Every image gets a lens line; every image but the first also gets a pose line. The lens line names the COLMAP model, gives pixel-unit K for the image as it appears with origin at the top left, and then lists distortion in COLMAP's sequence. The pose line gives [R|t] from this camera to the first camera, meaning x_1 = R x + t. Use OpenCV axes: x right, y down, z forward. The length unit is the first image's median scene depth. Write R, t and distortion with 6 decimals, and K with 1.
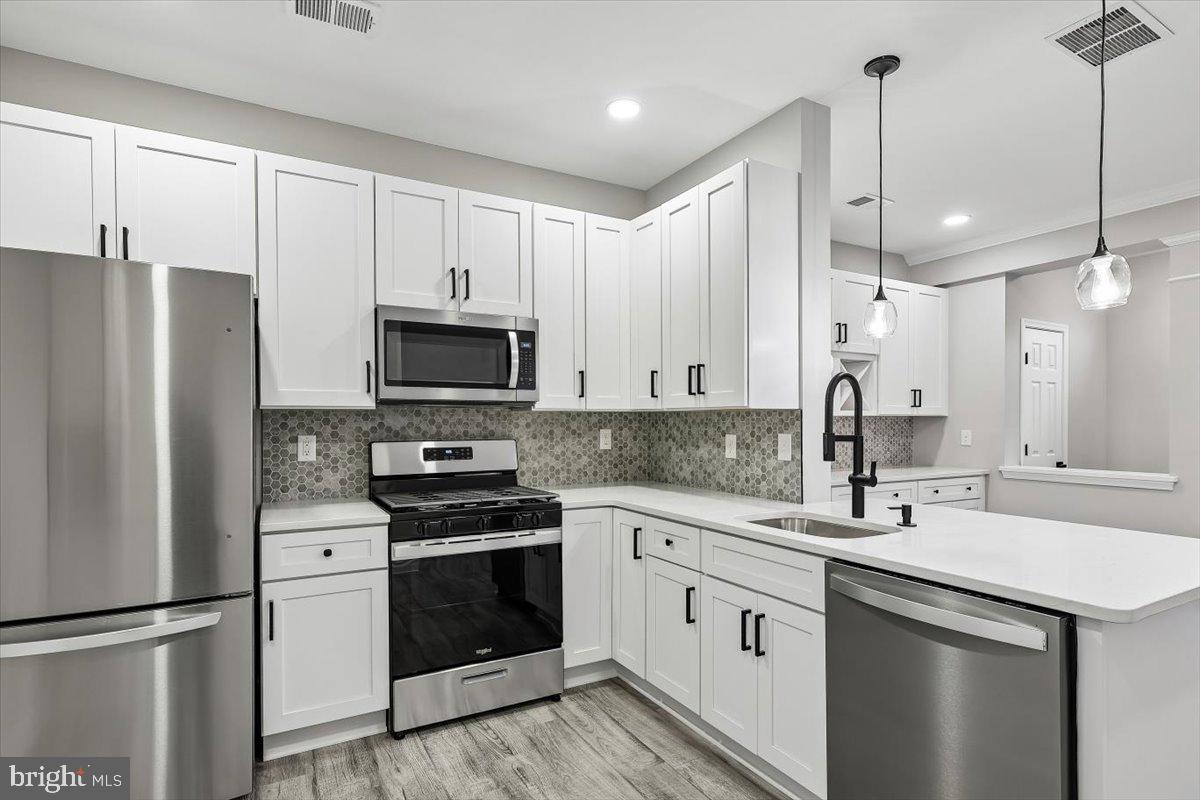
lens RADIAL K [[599.1, 0, 595.8], [0, 599.1, 425.0], [0, 0, 1]] dist [0.001504, 0.000157]
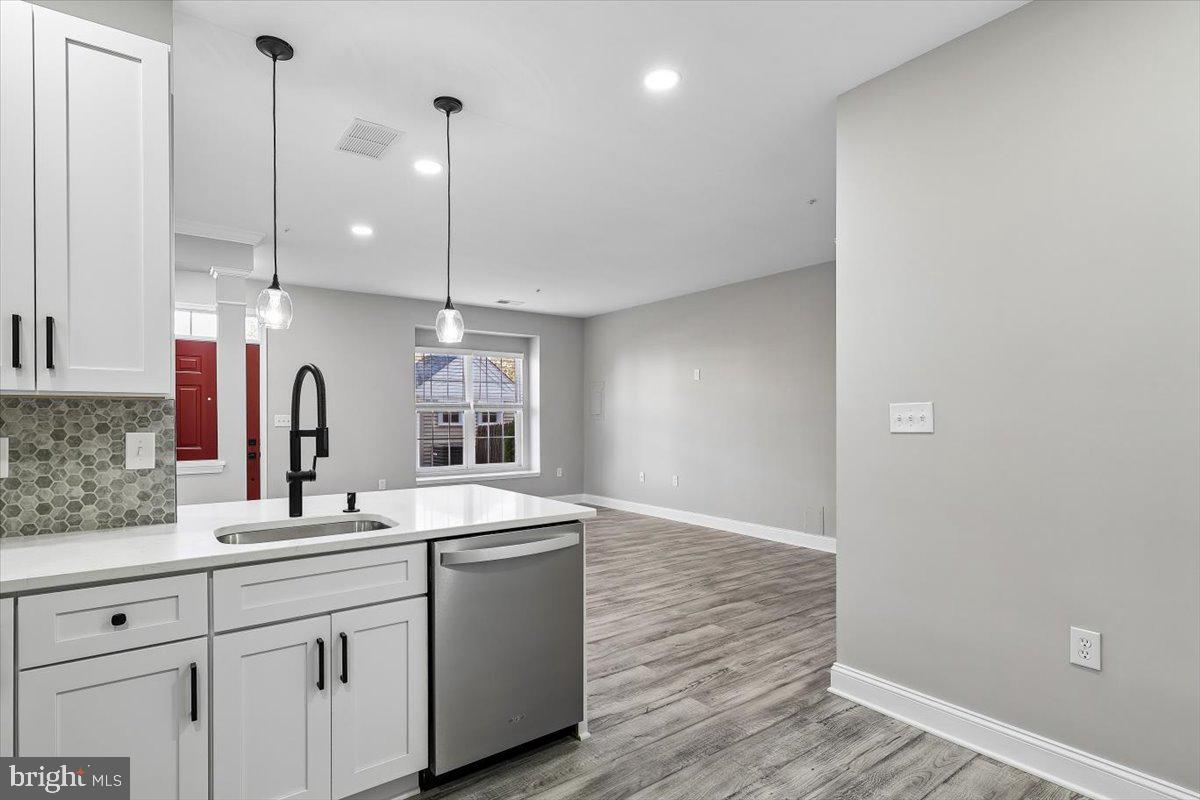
lens RADIAL K [[593.5, 0, 577.3], [0, 593.5, 416.2], [0, 0, 1]] dist [0.005107, 0.001317]
pose [[-0.110068, 0.002115, 0.993922, -0.435192], [0.007039, 0.999974, -0.001348, -0.000297], [-0.993899, 0.006848, -0.110080, 0.520930]]
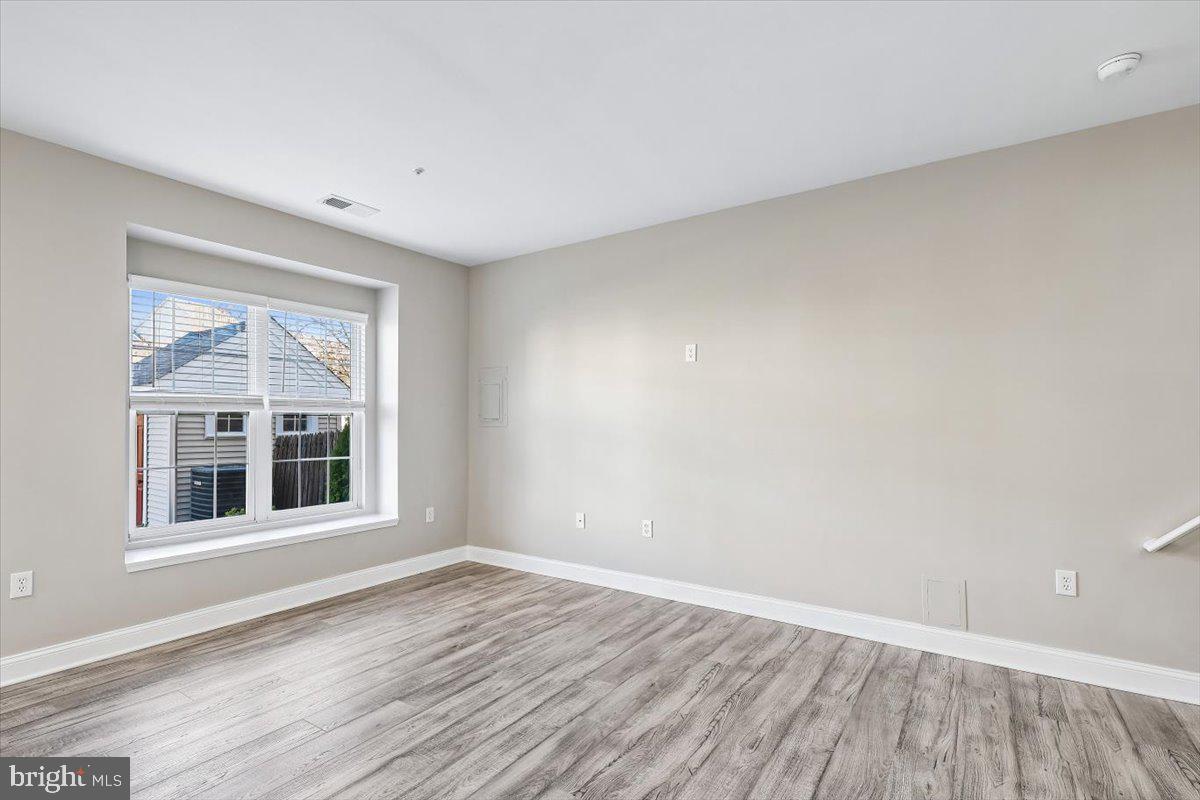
lens RADIAL K [[564.9, 0, 593.1], [0, 564.9, 417.2], [0, 0, 1]] dist [0.000507, 0.000508]
pose [[-0.443710, 0.010291, 0.896111, 0.744075], [0.005543, 0.999946, -0.008738, -0.000783], [-0.896153, 0.001090, -0.443743, 0.598282]]
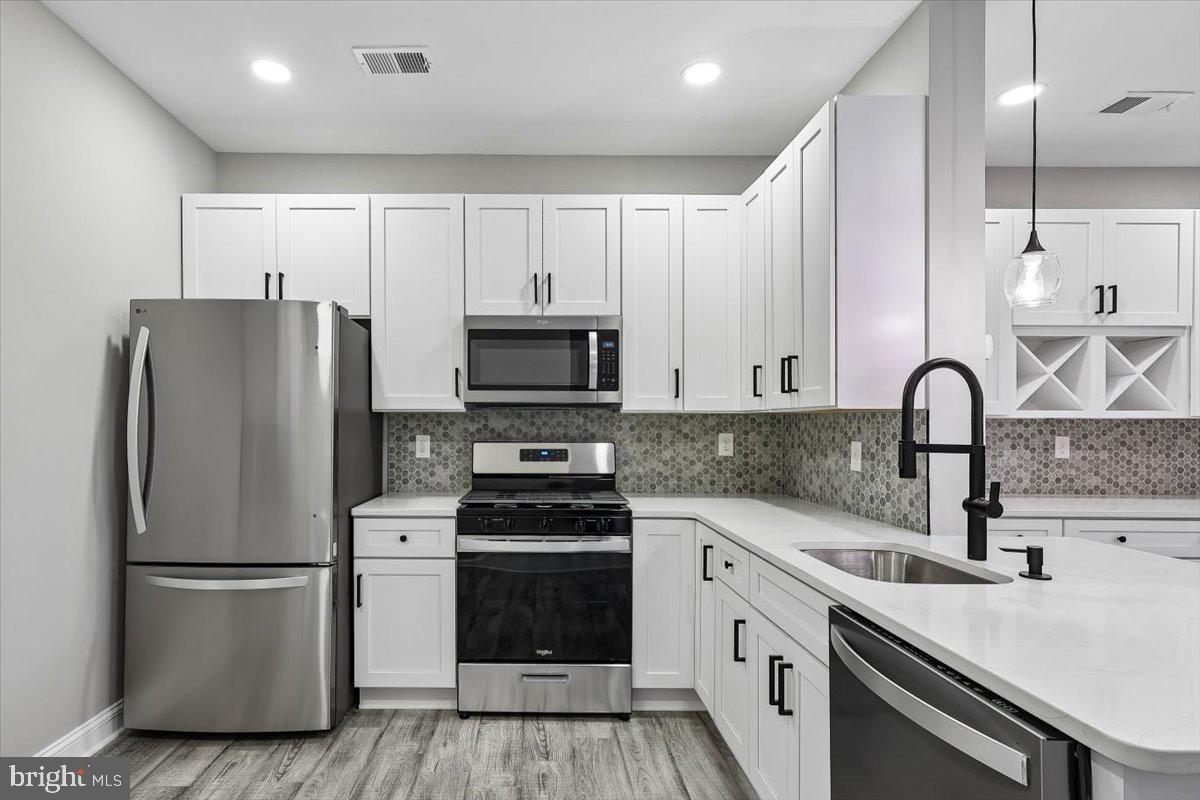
lens RADIAL K [[619.1, 0, 539.0], [0, 619.1, 426.8], [0, 0, 1]] dist [0.002648, -0.000501]
pose [[0.874797, 0.007044, -0.484439, 0.267841], [-0.008228, 0.999966, -0.000319, 0.000095], [0.484420, 0.004265, 0.874825, 0.075089]]
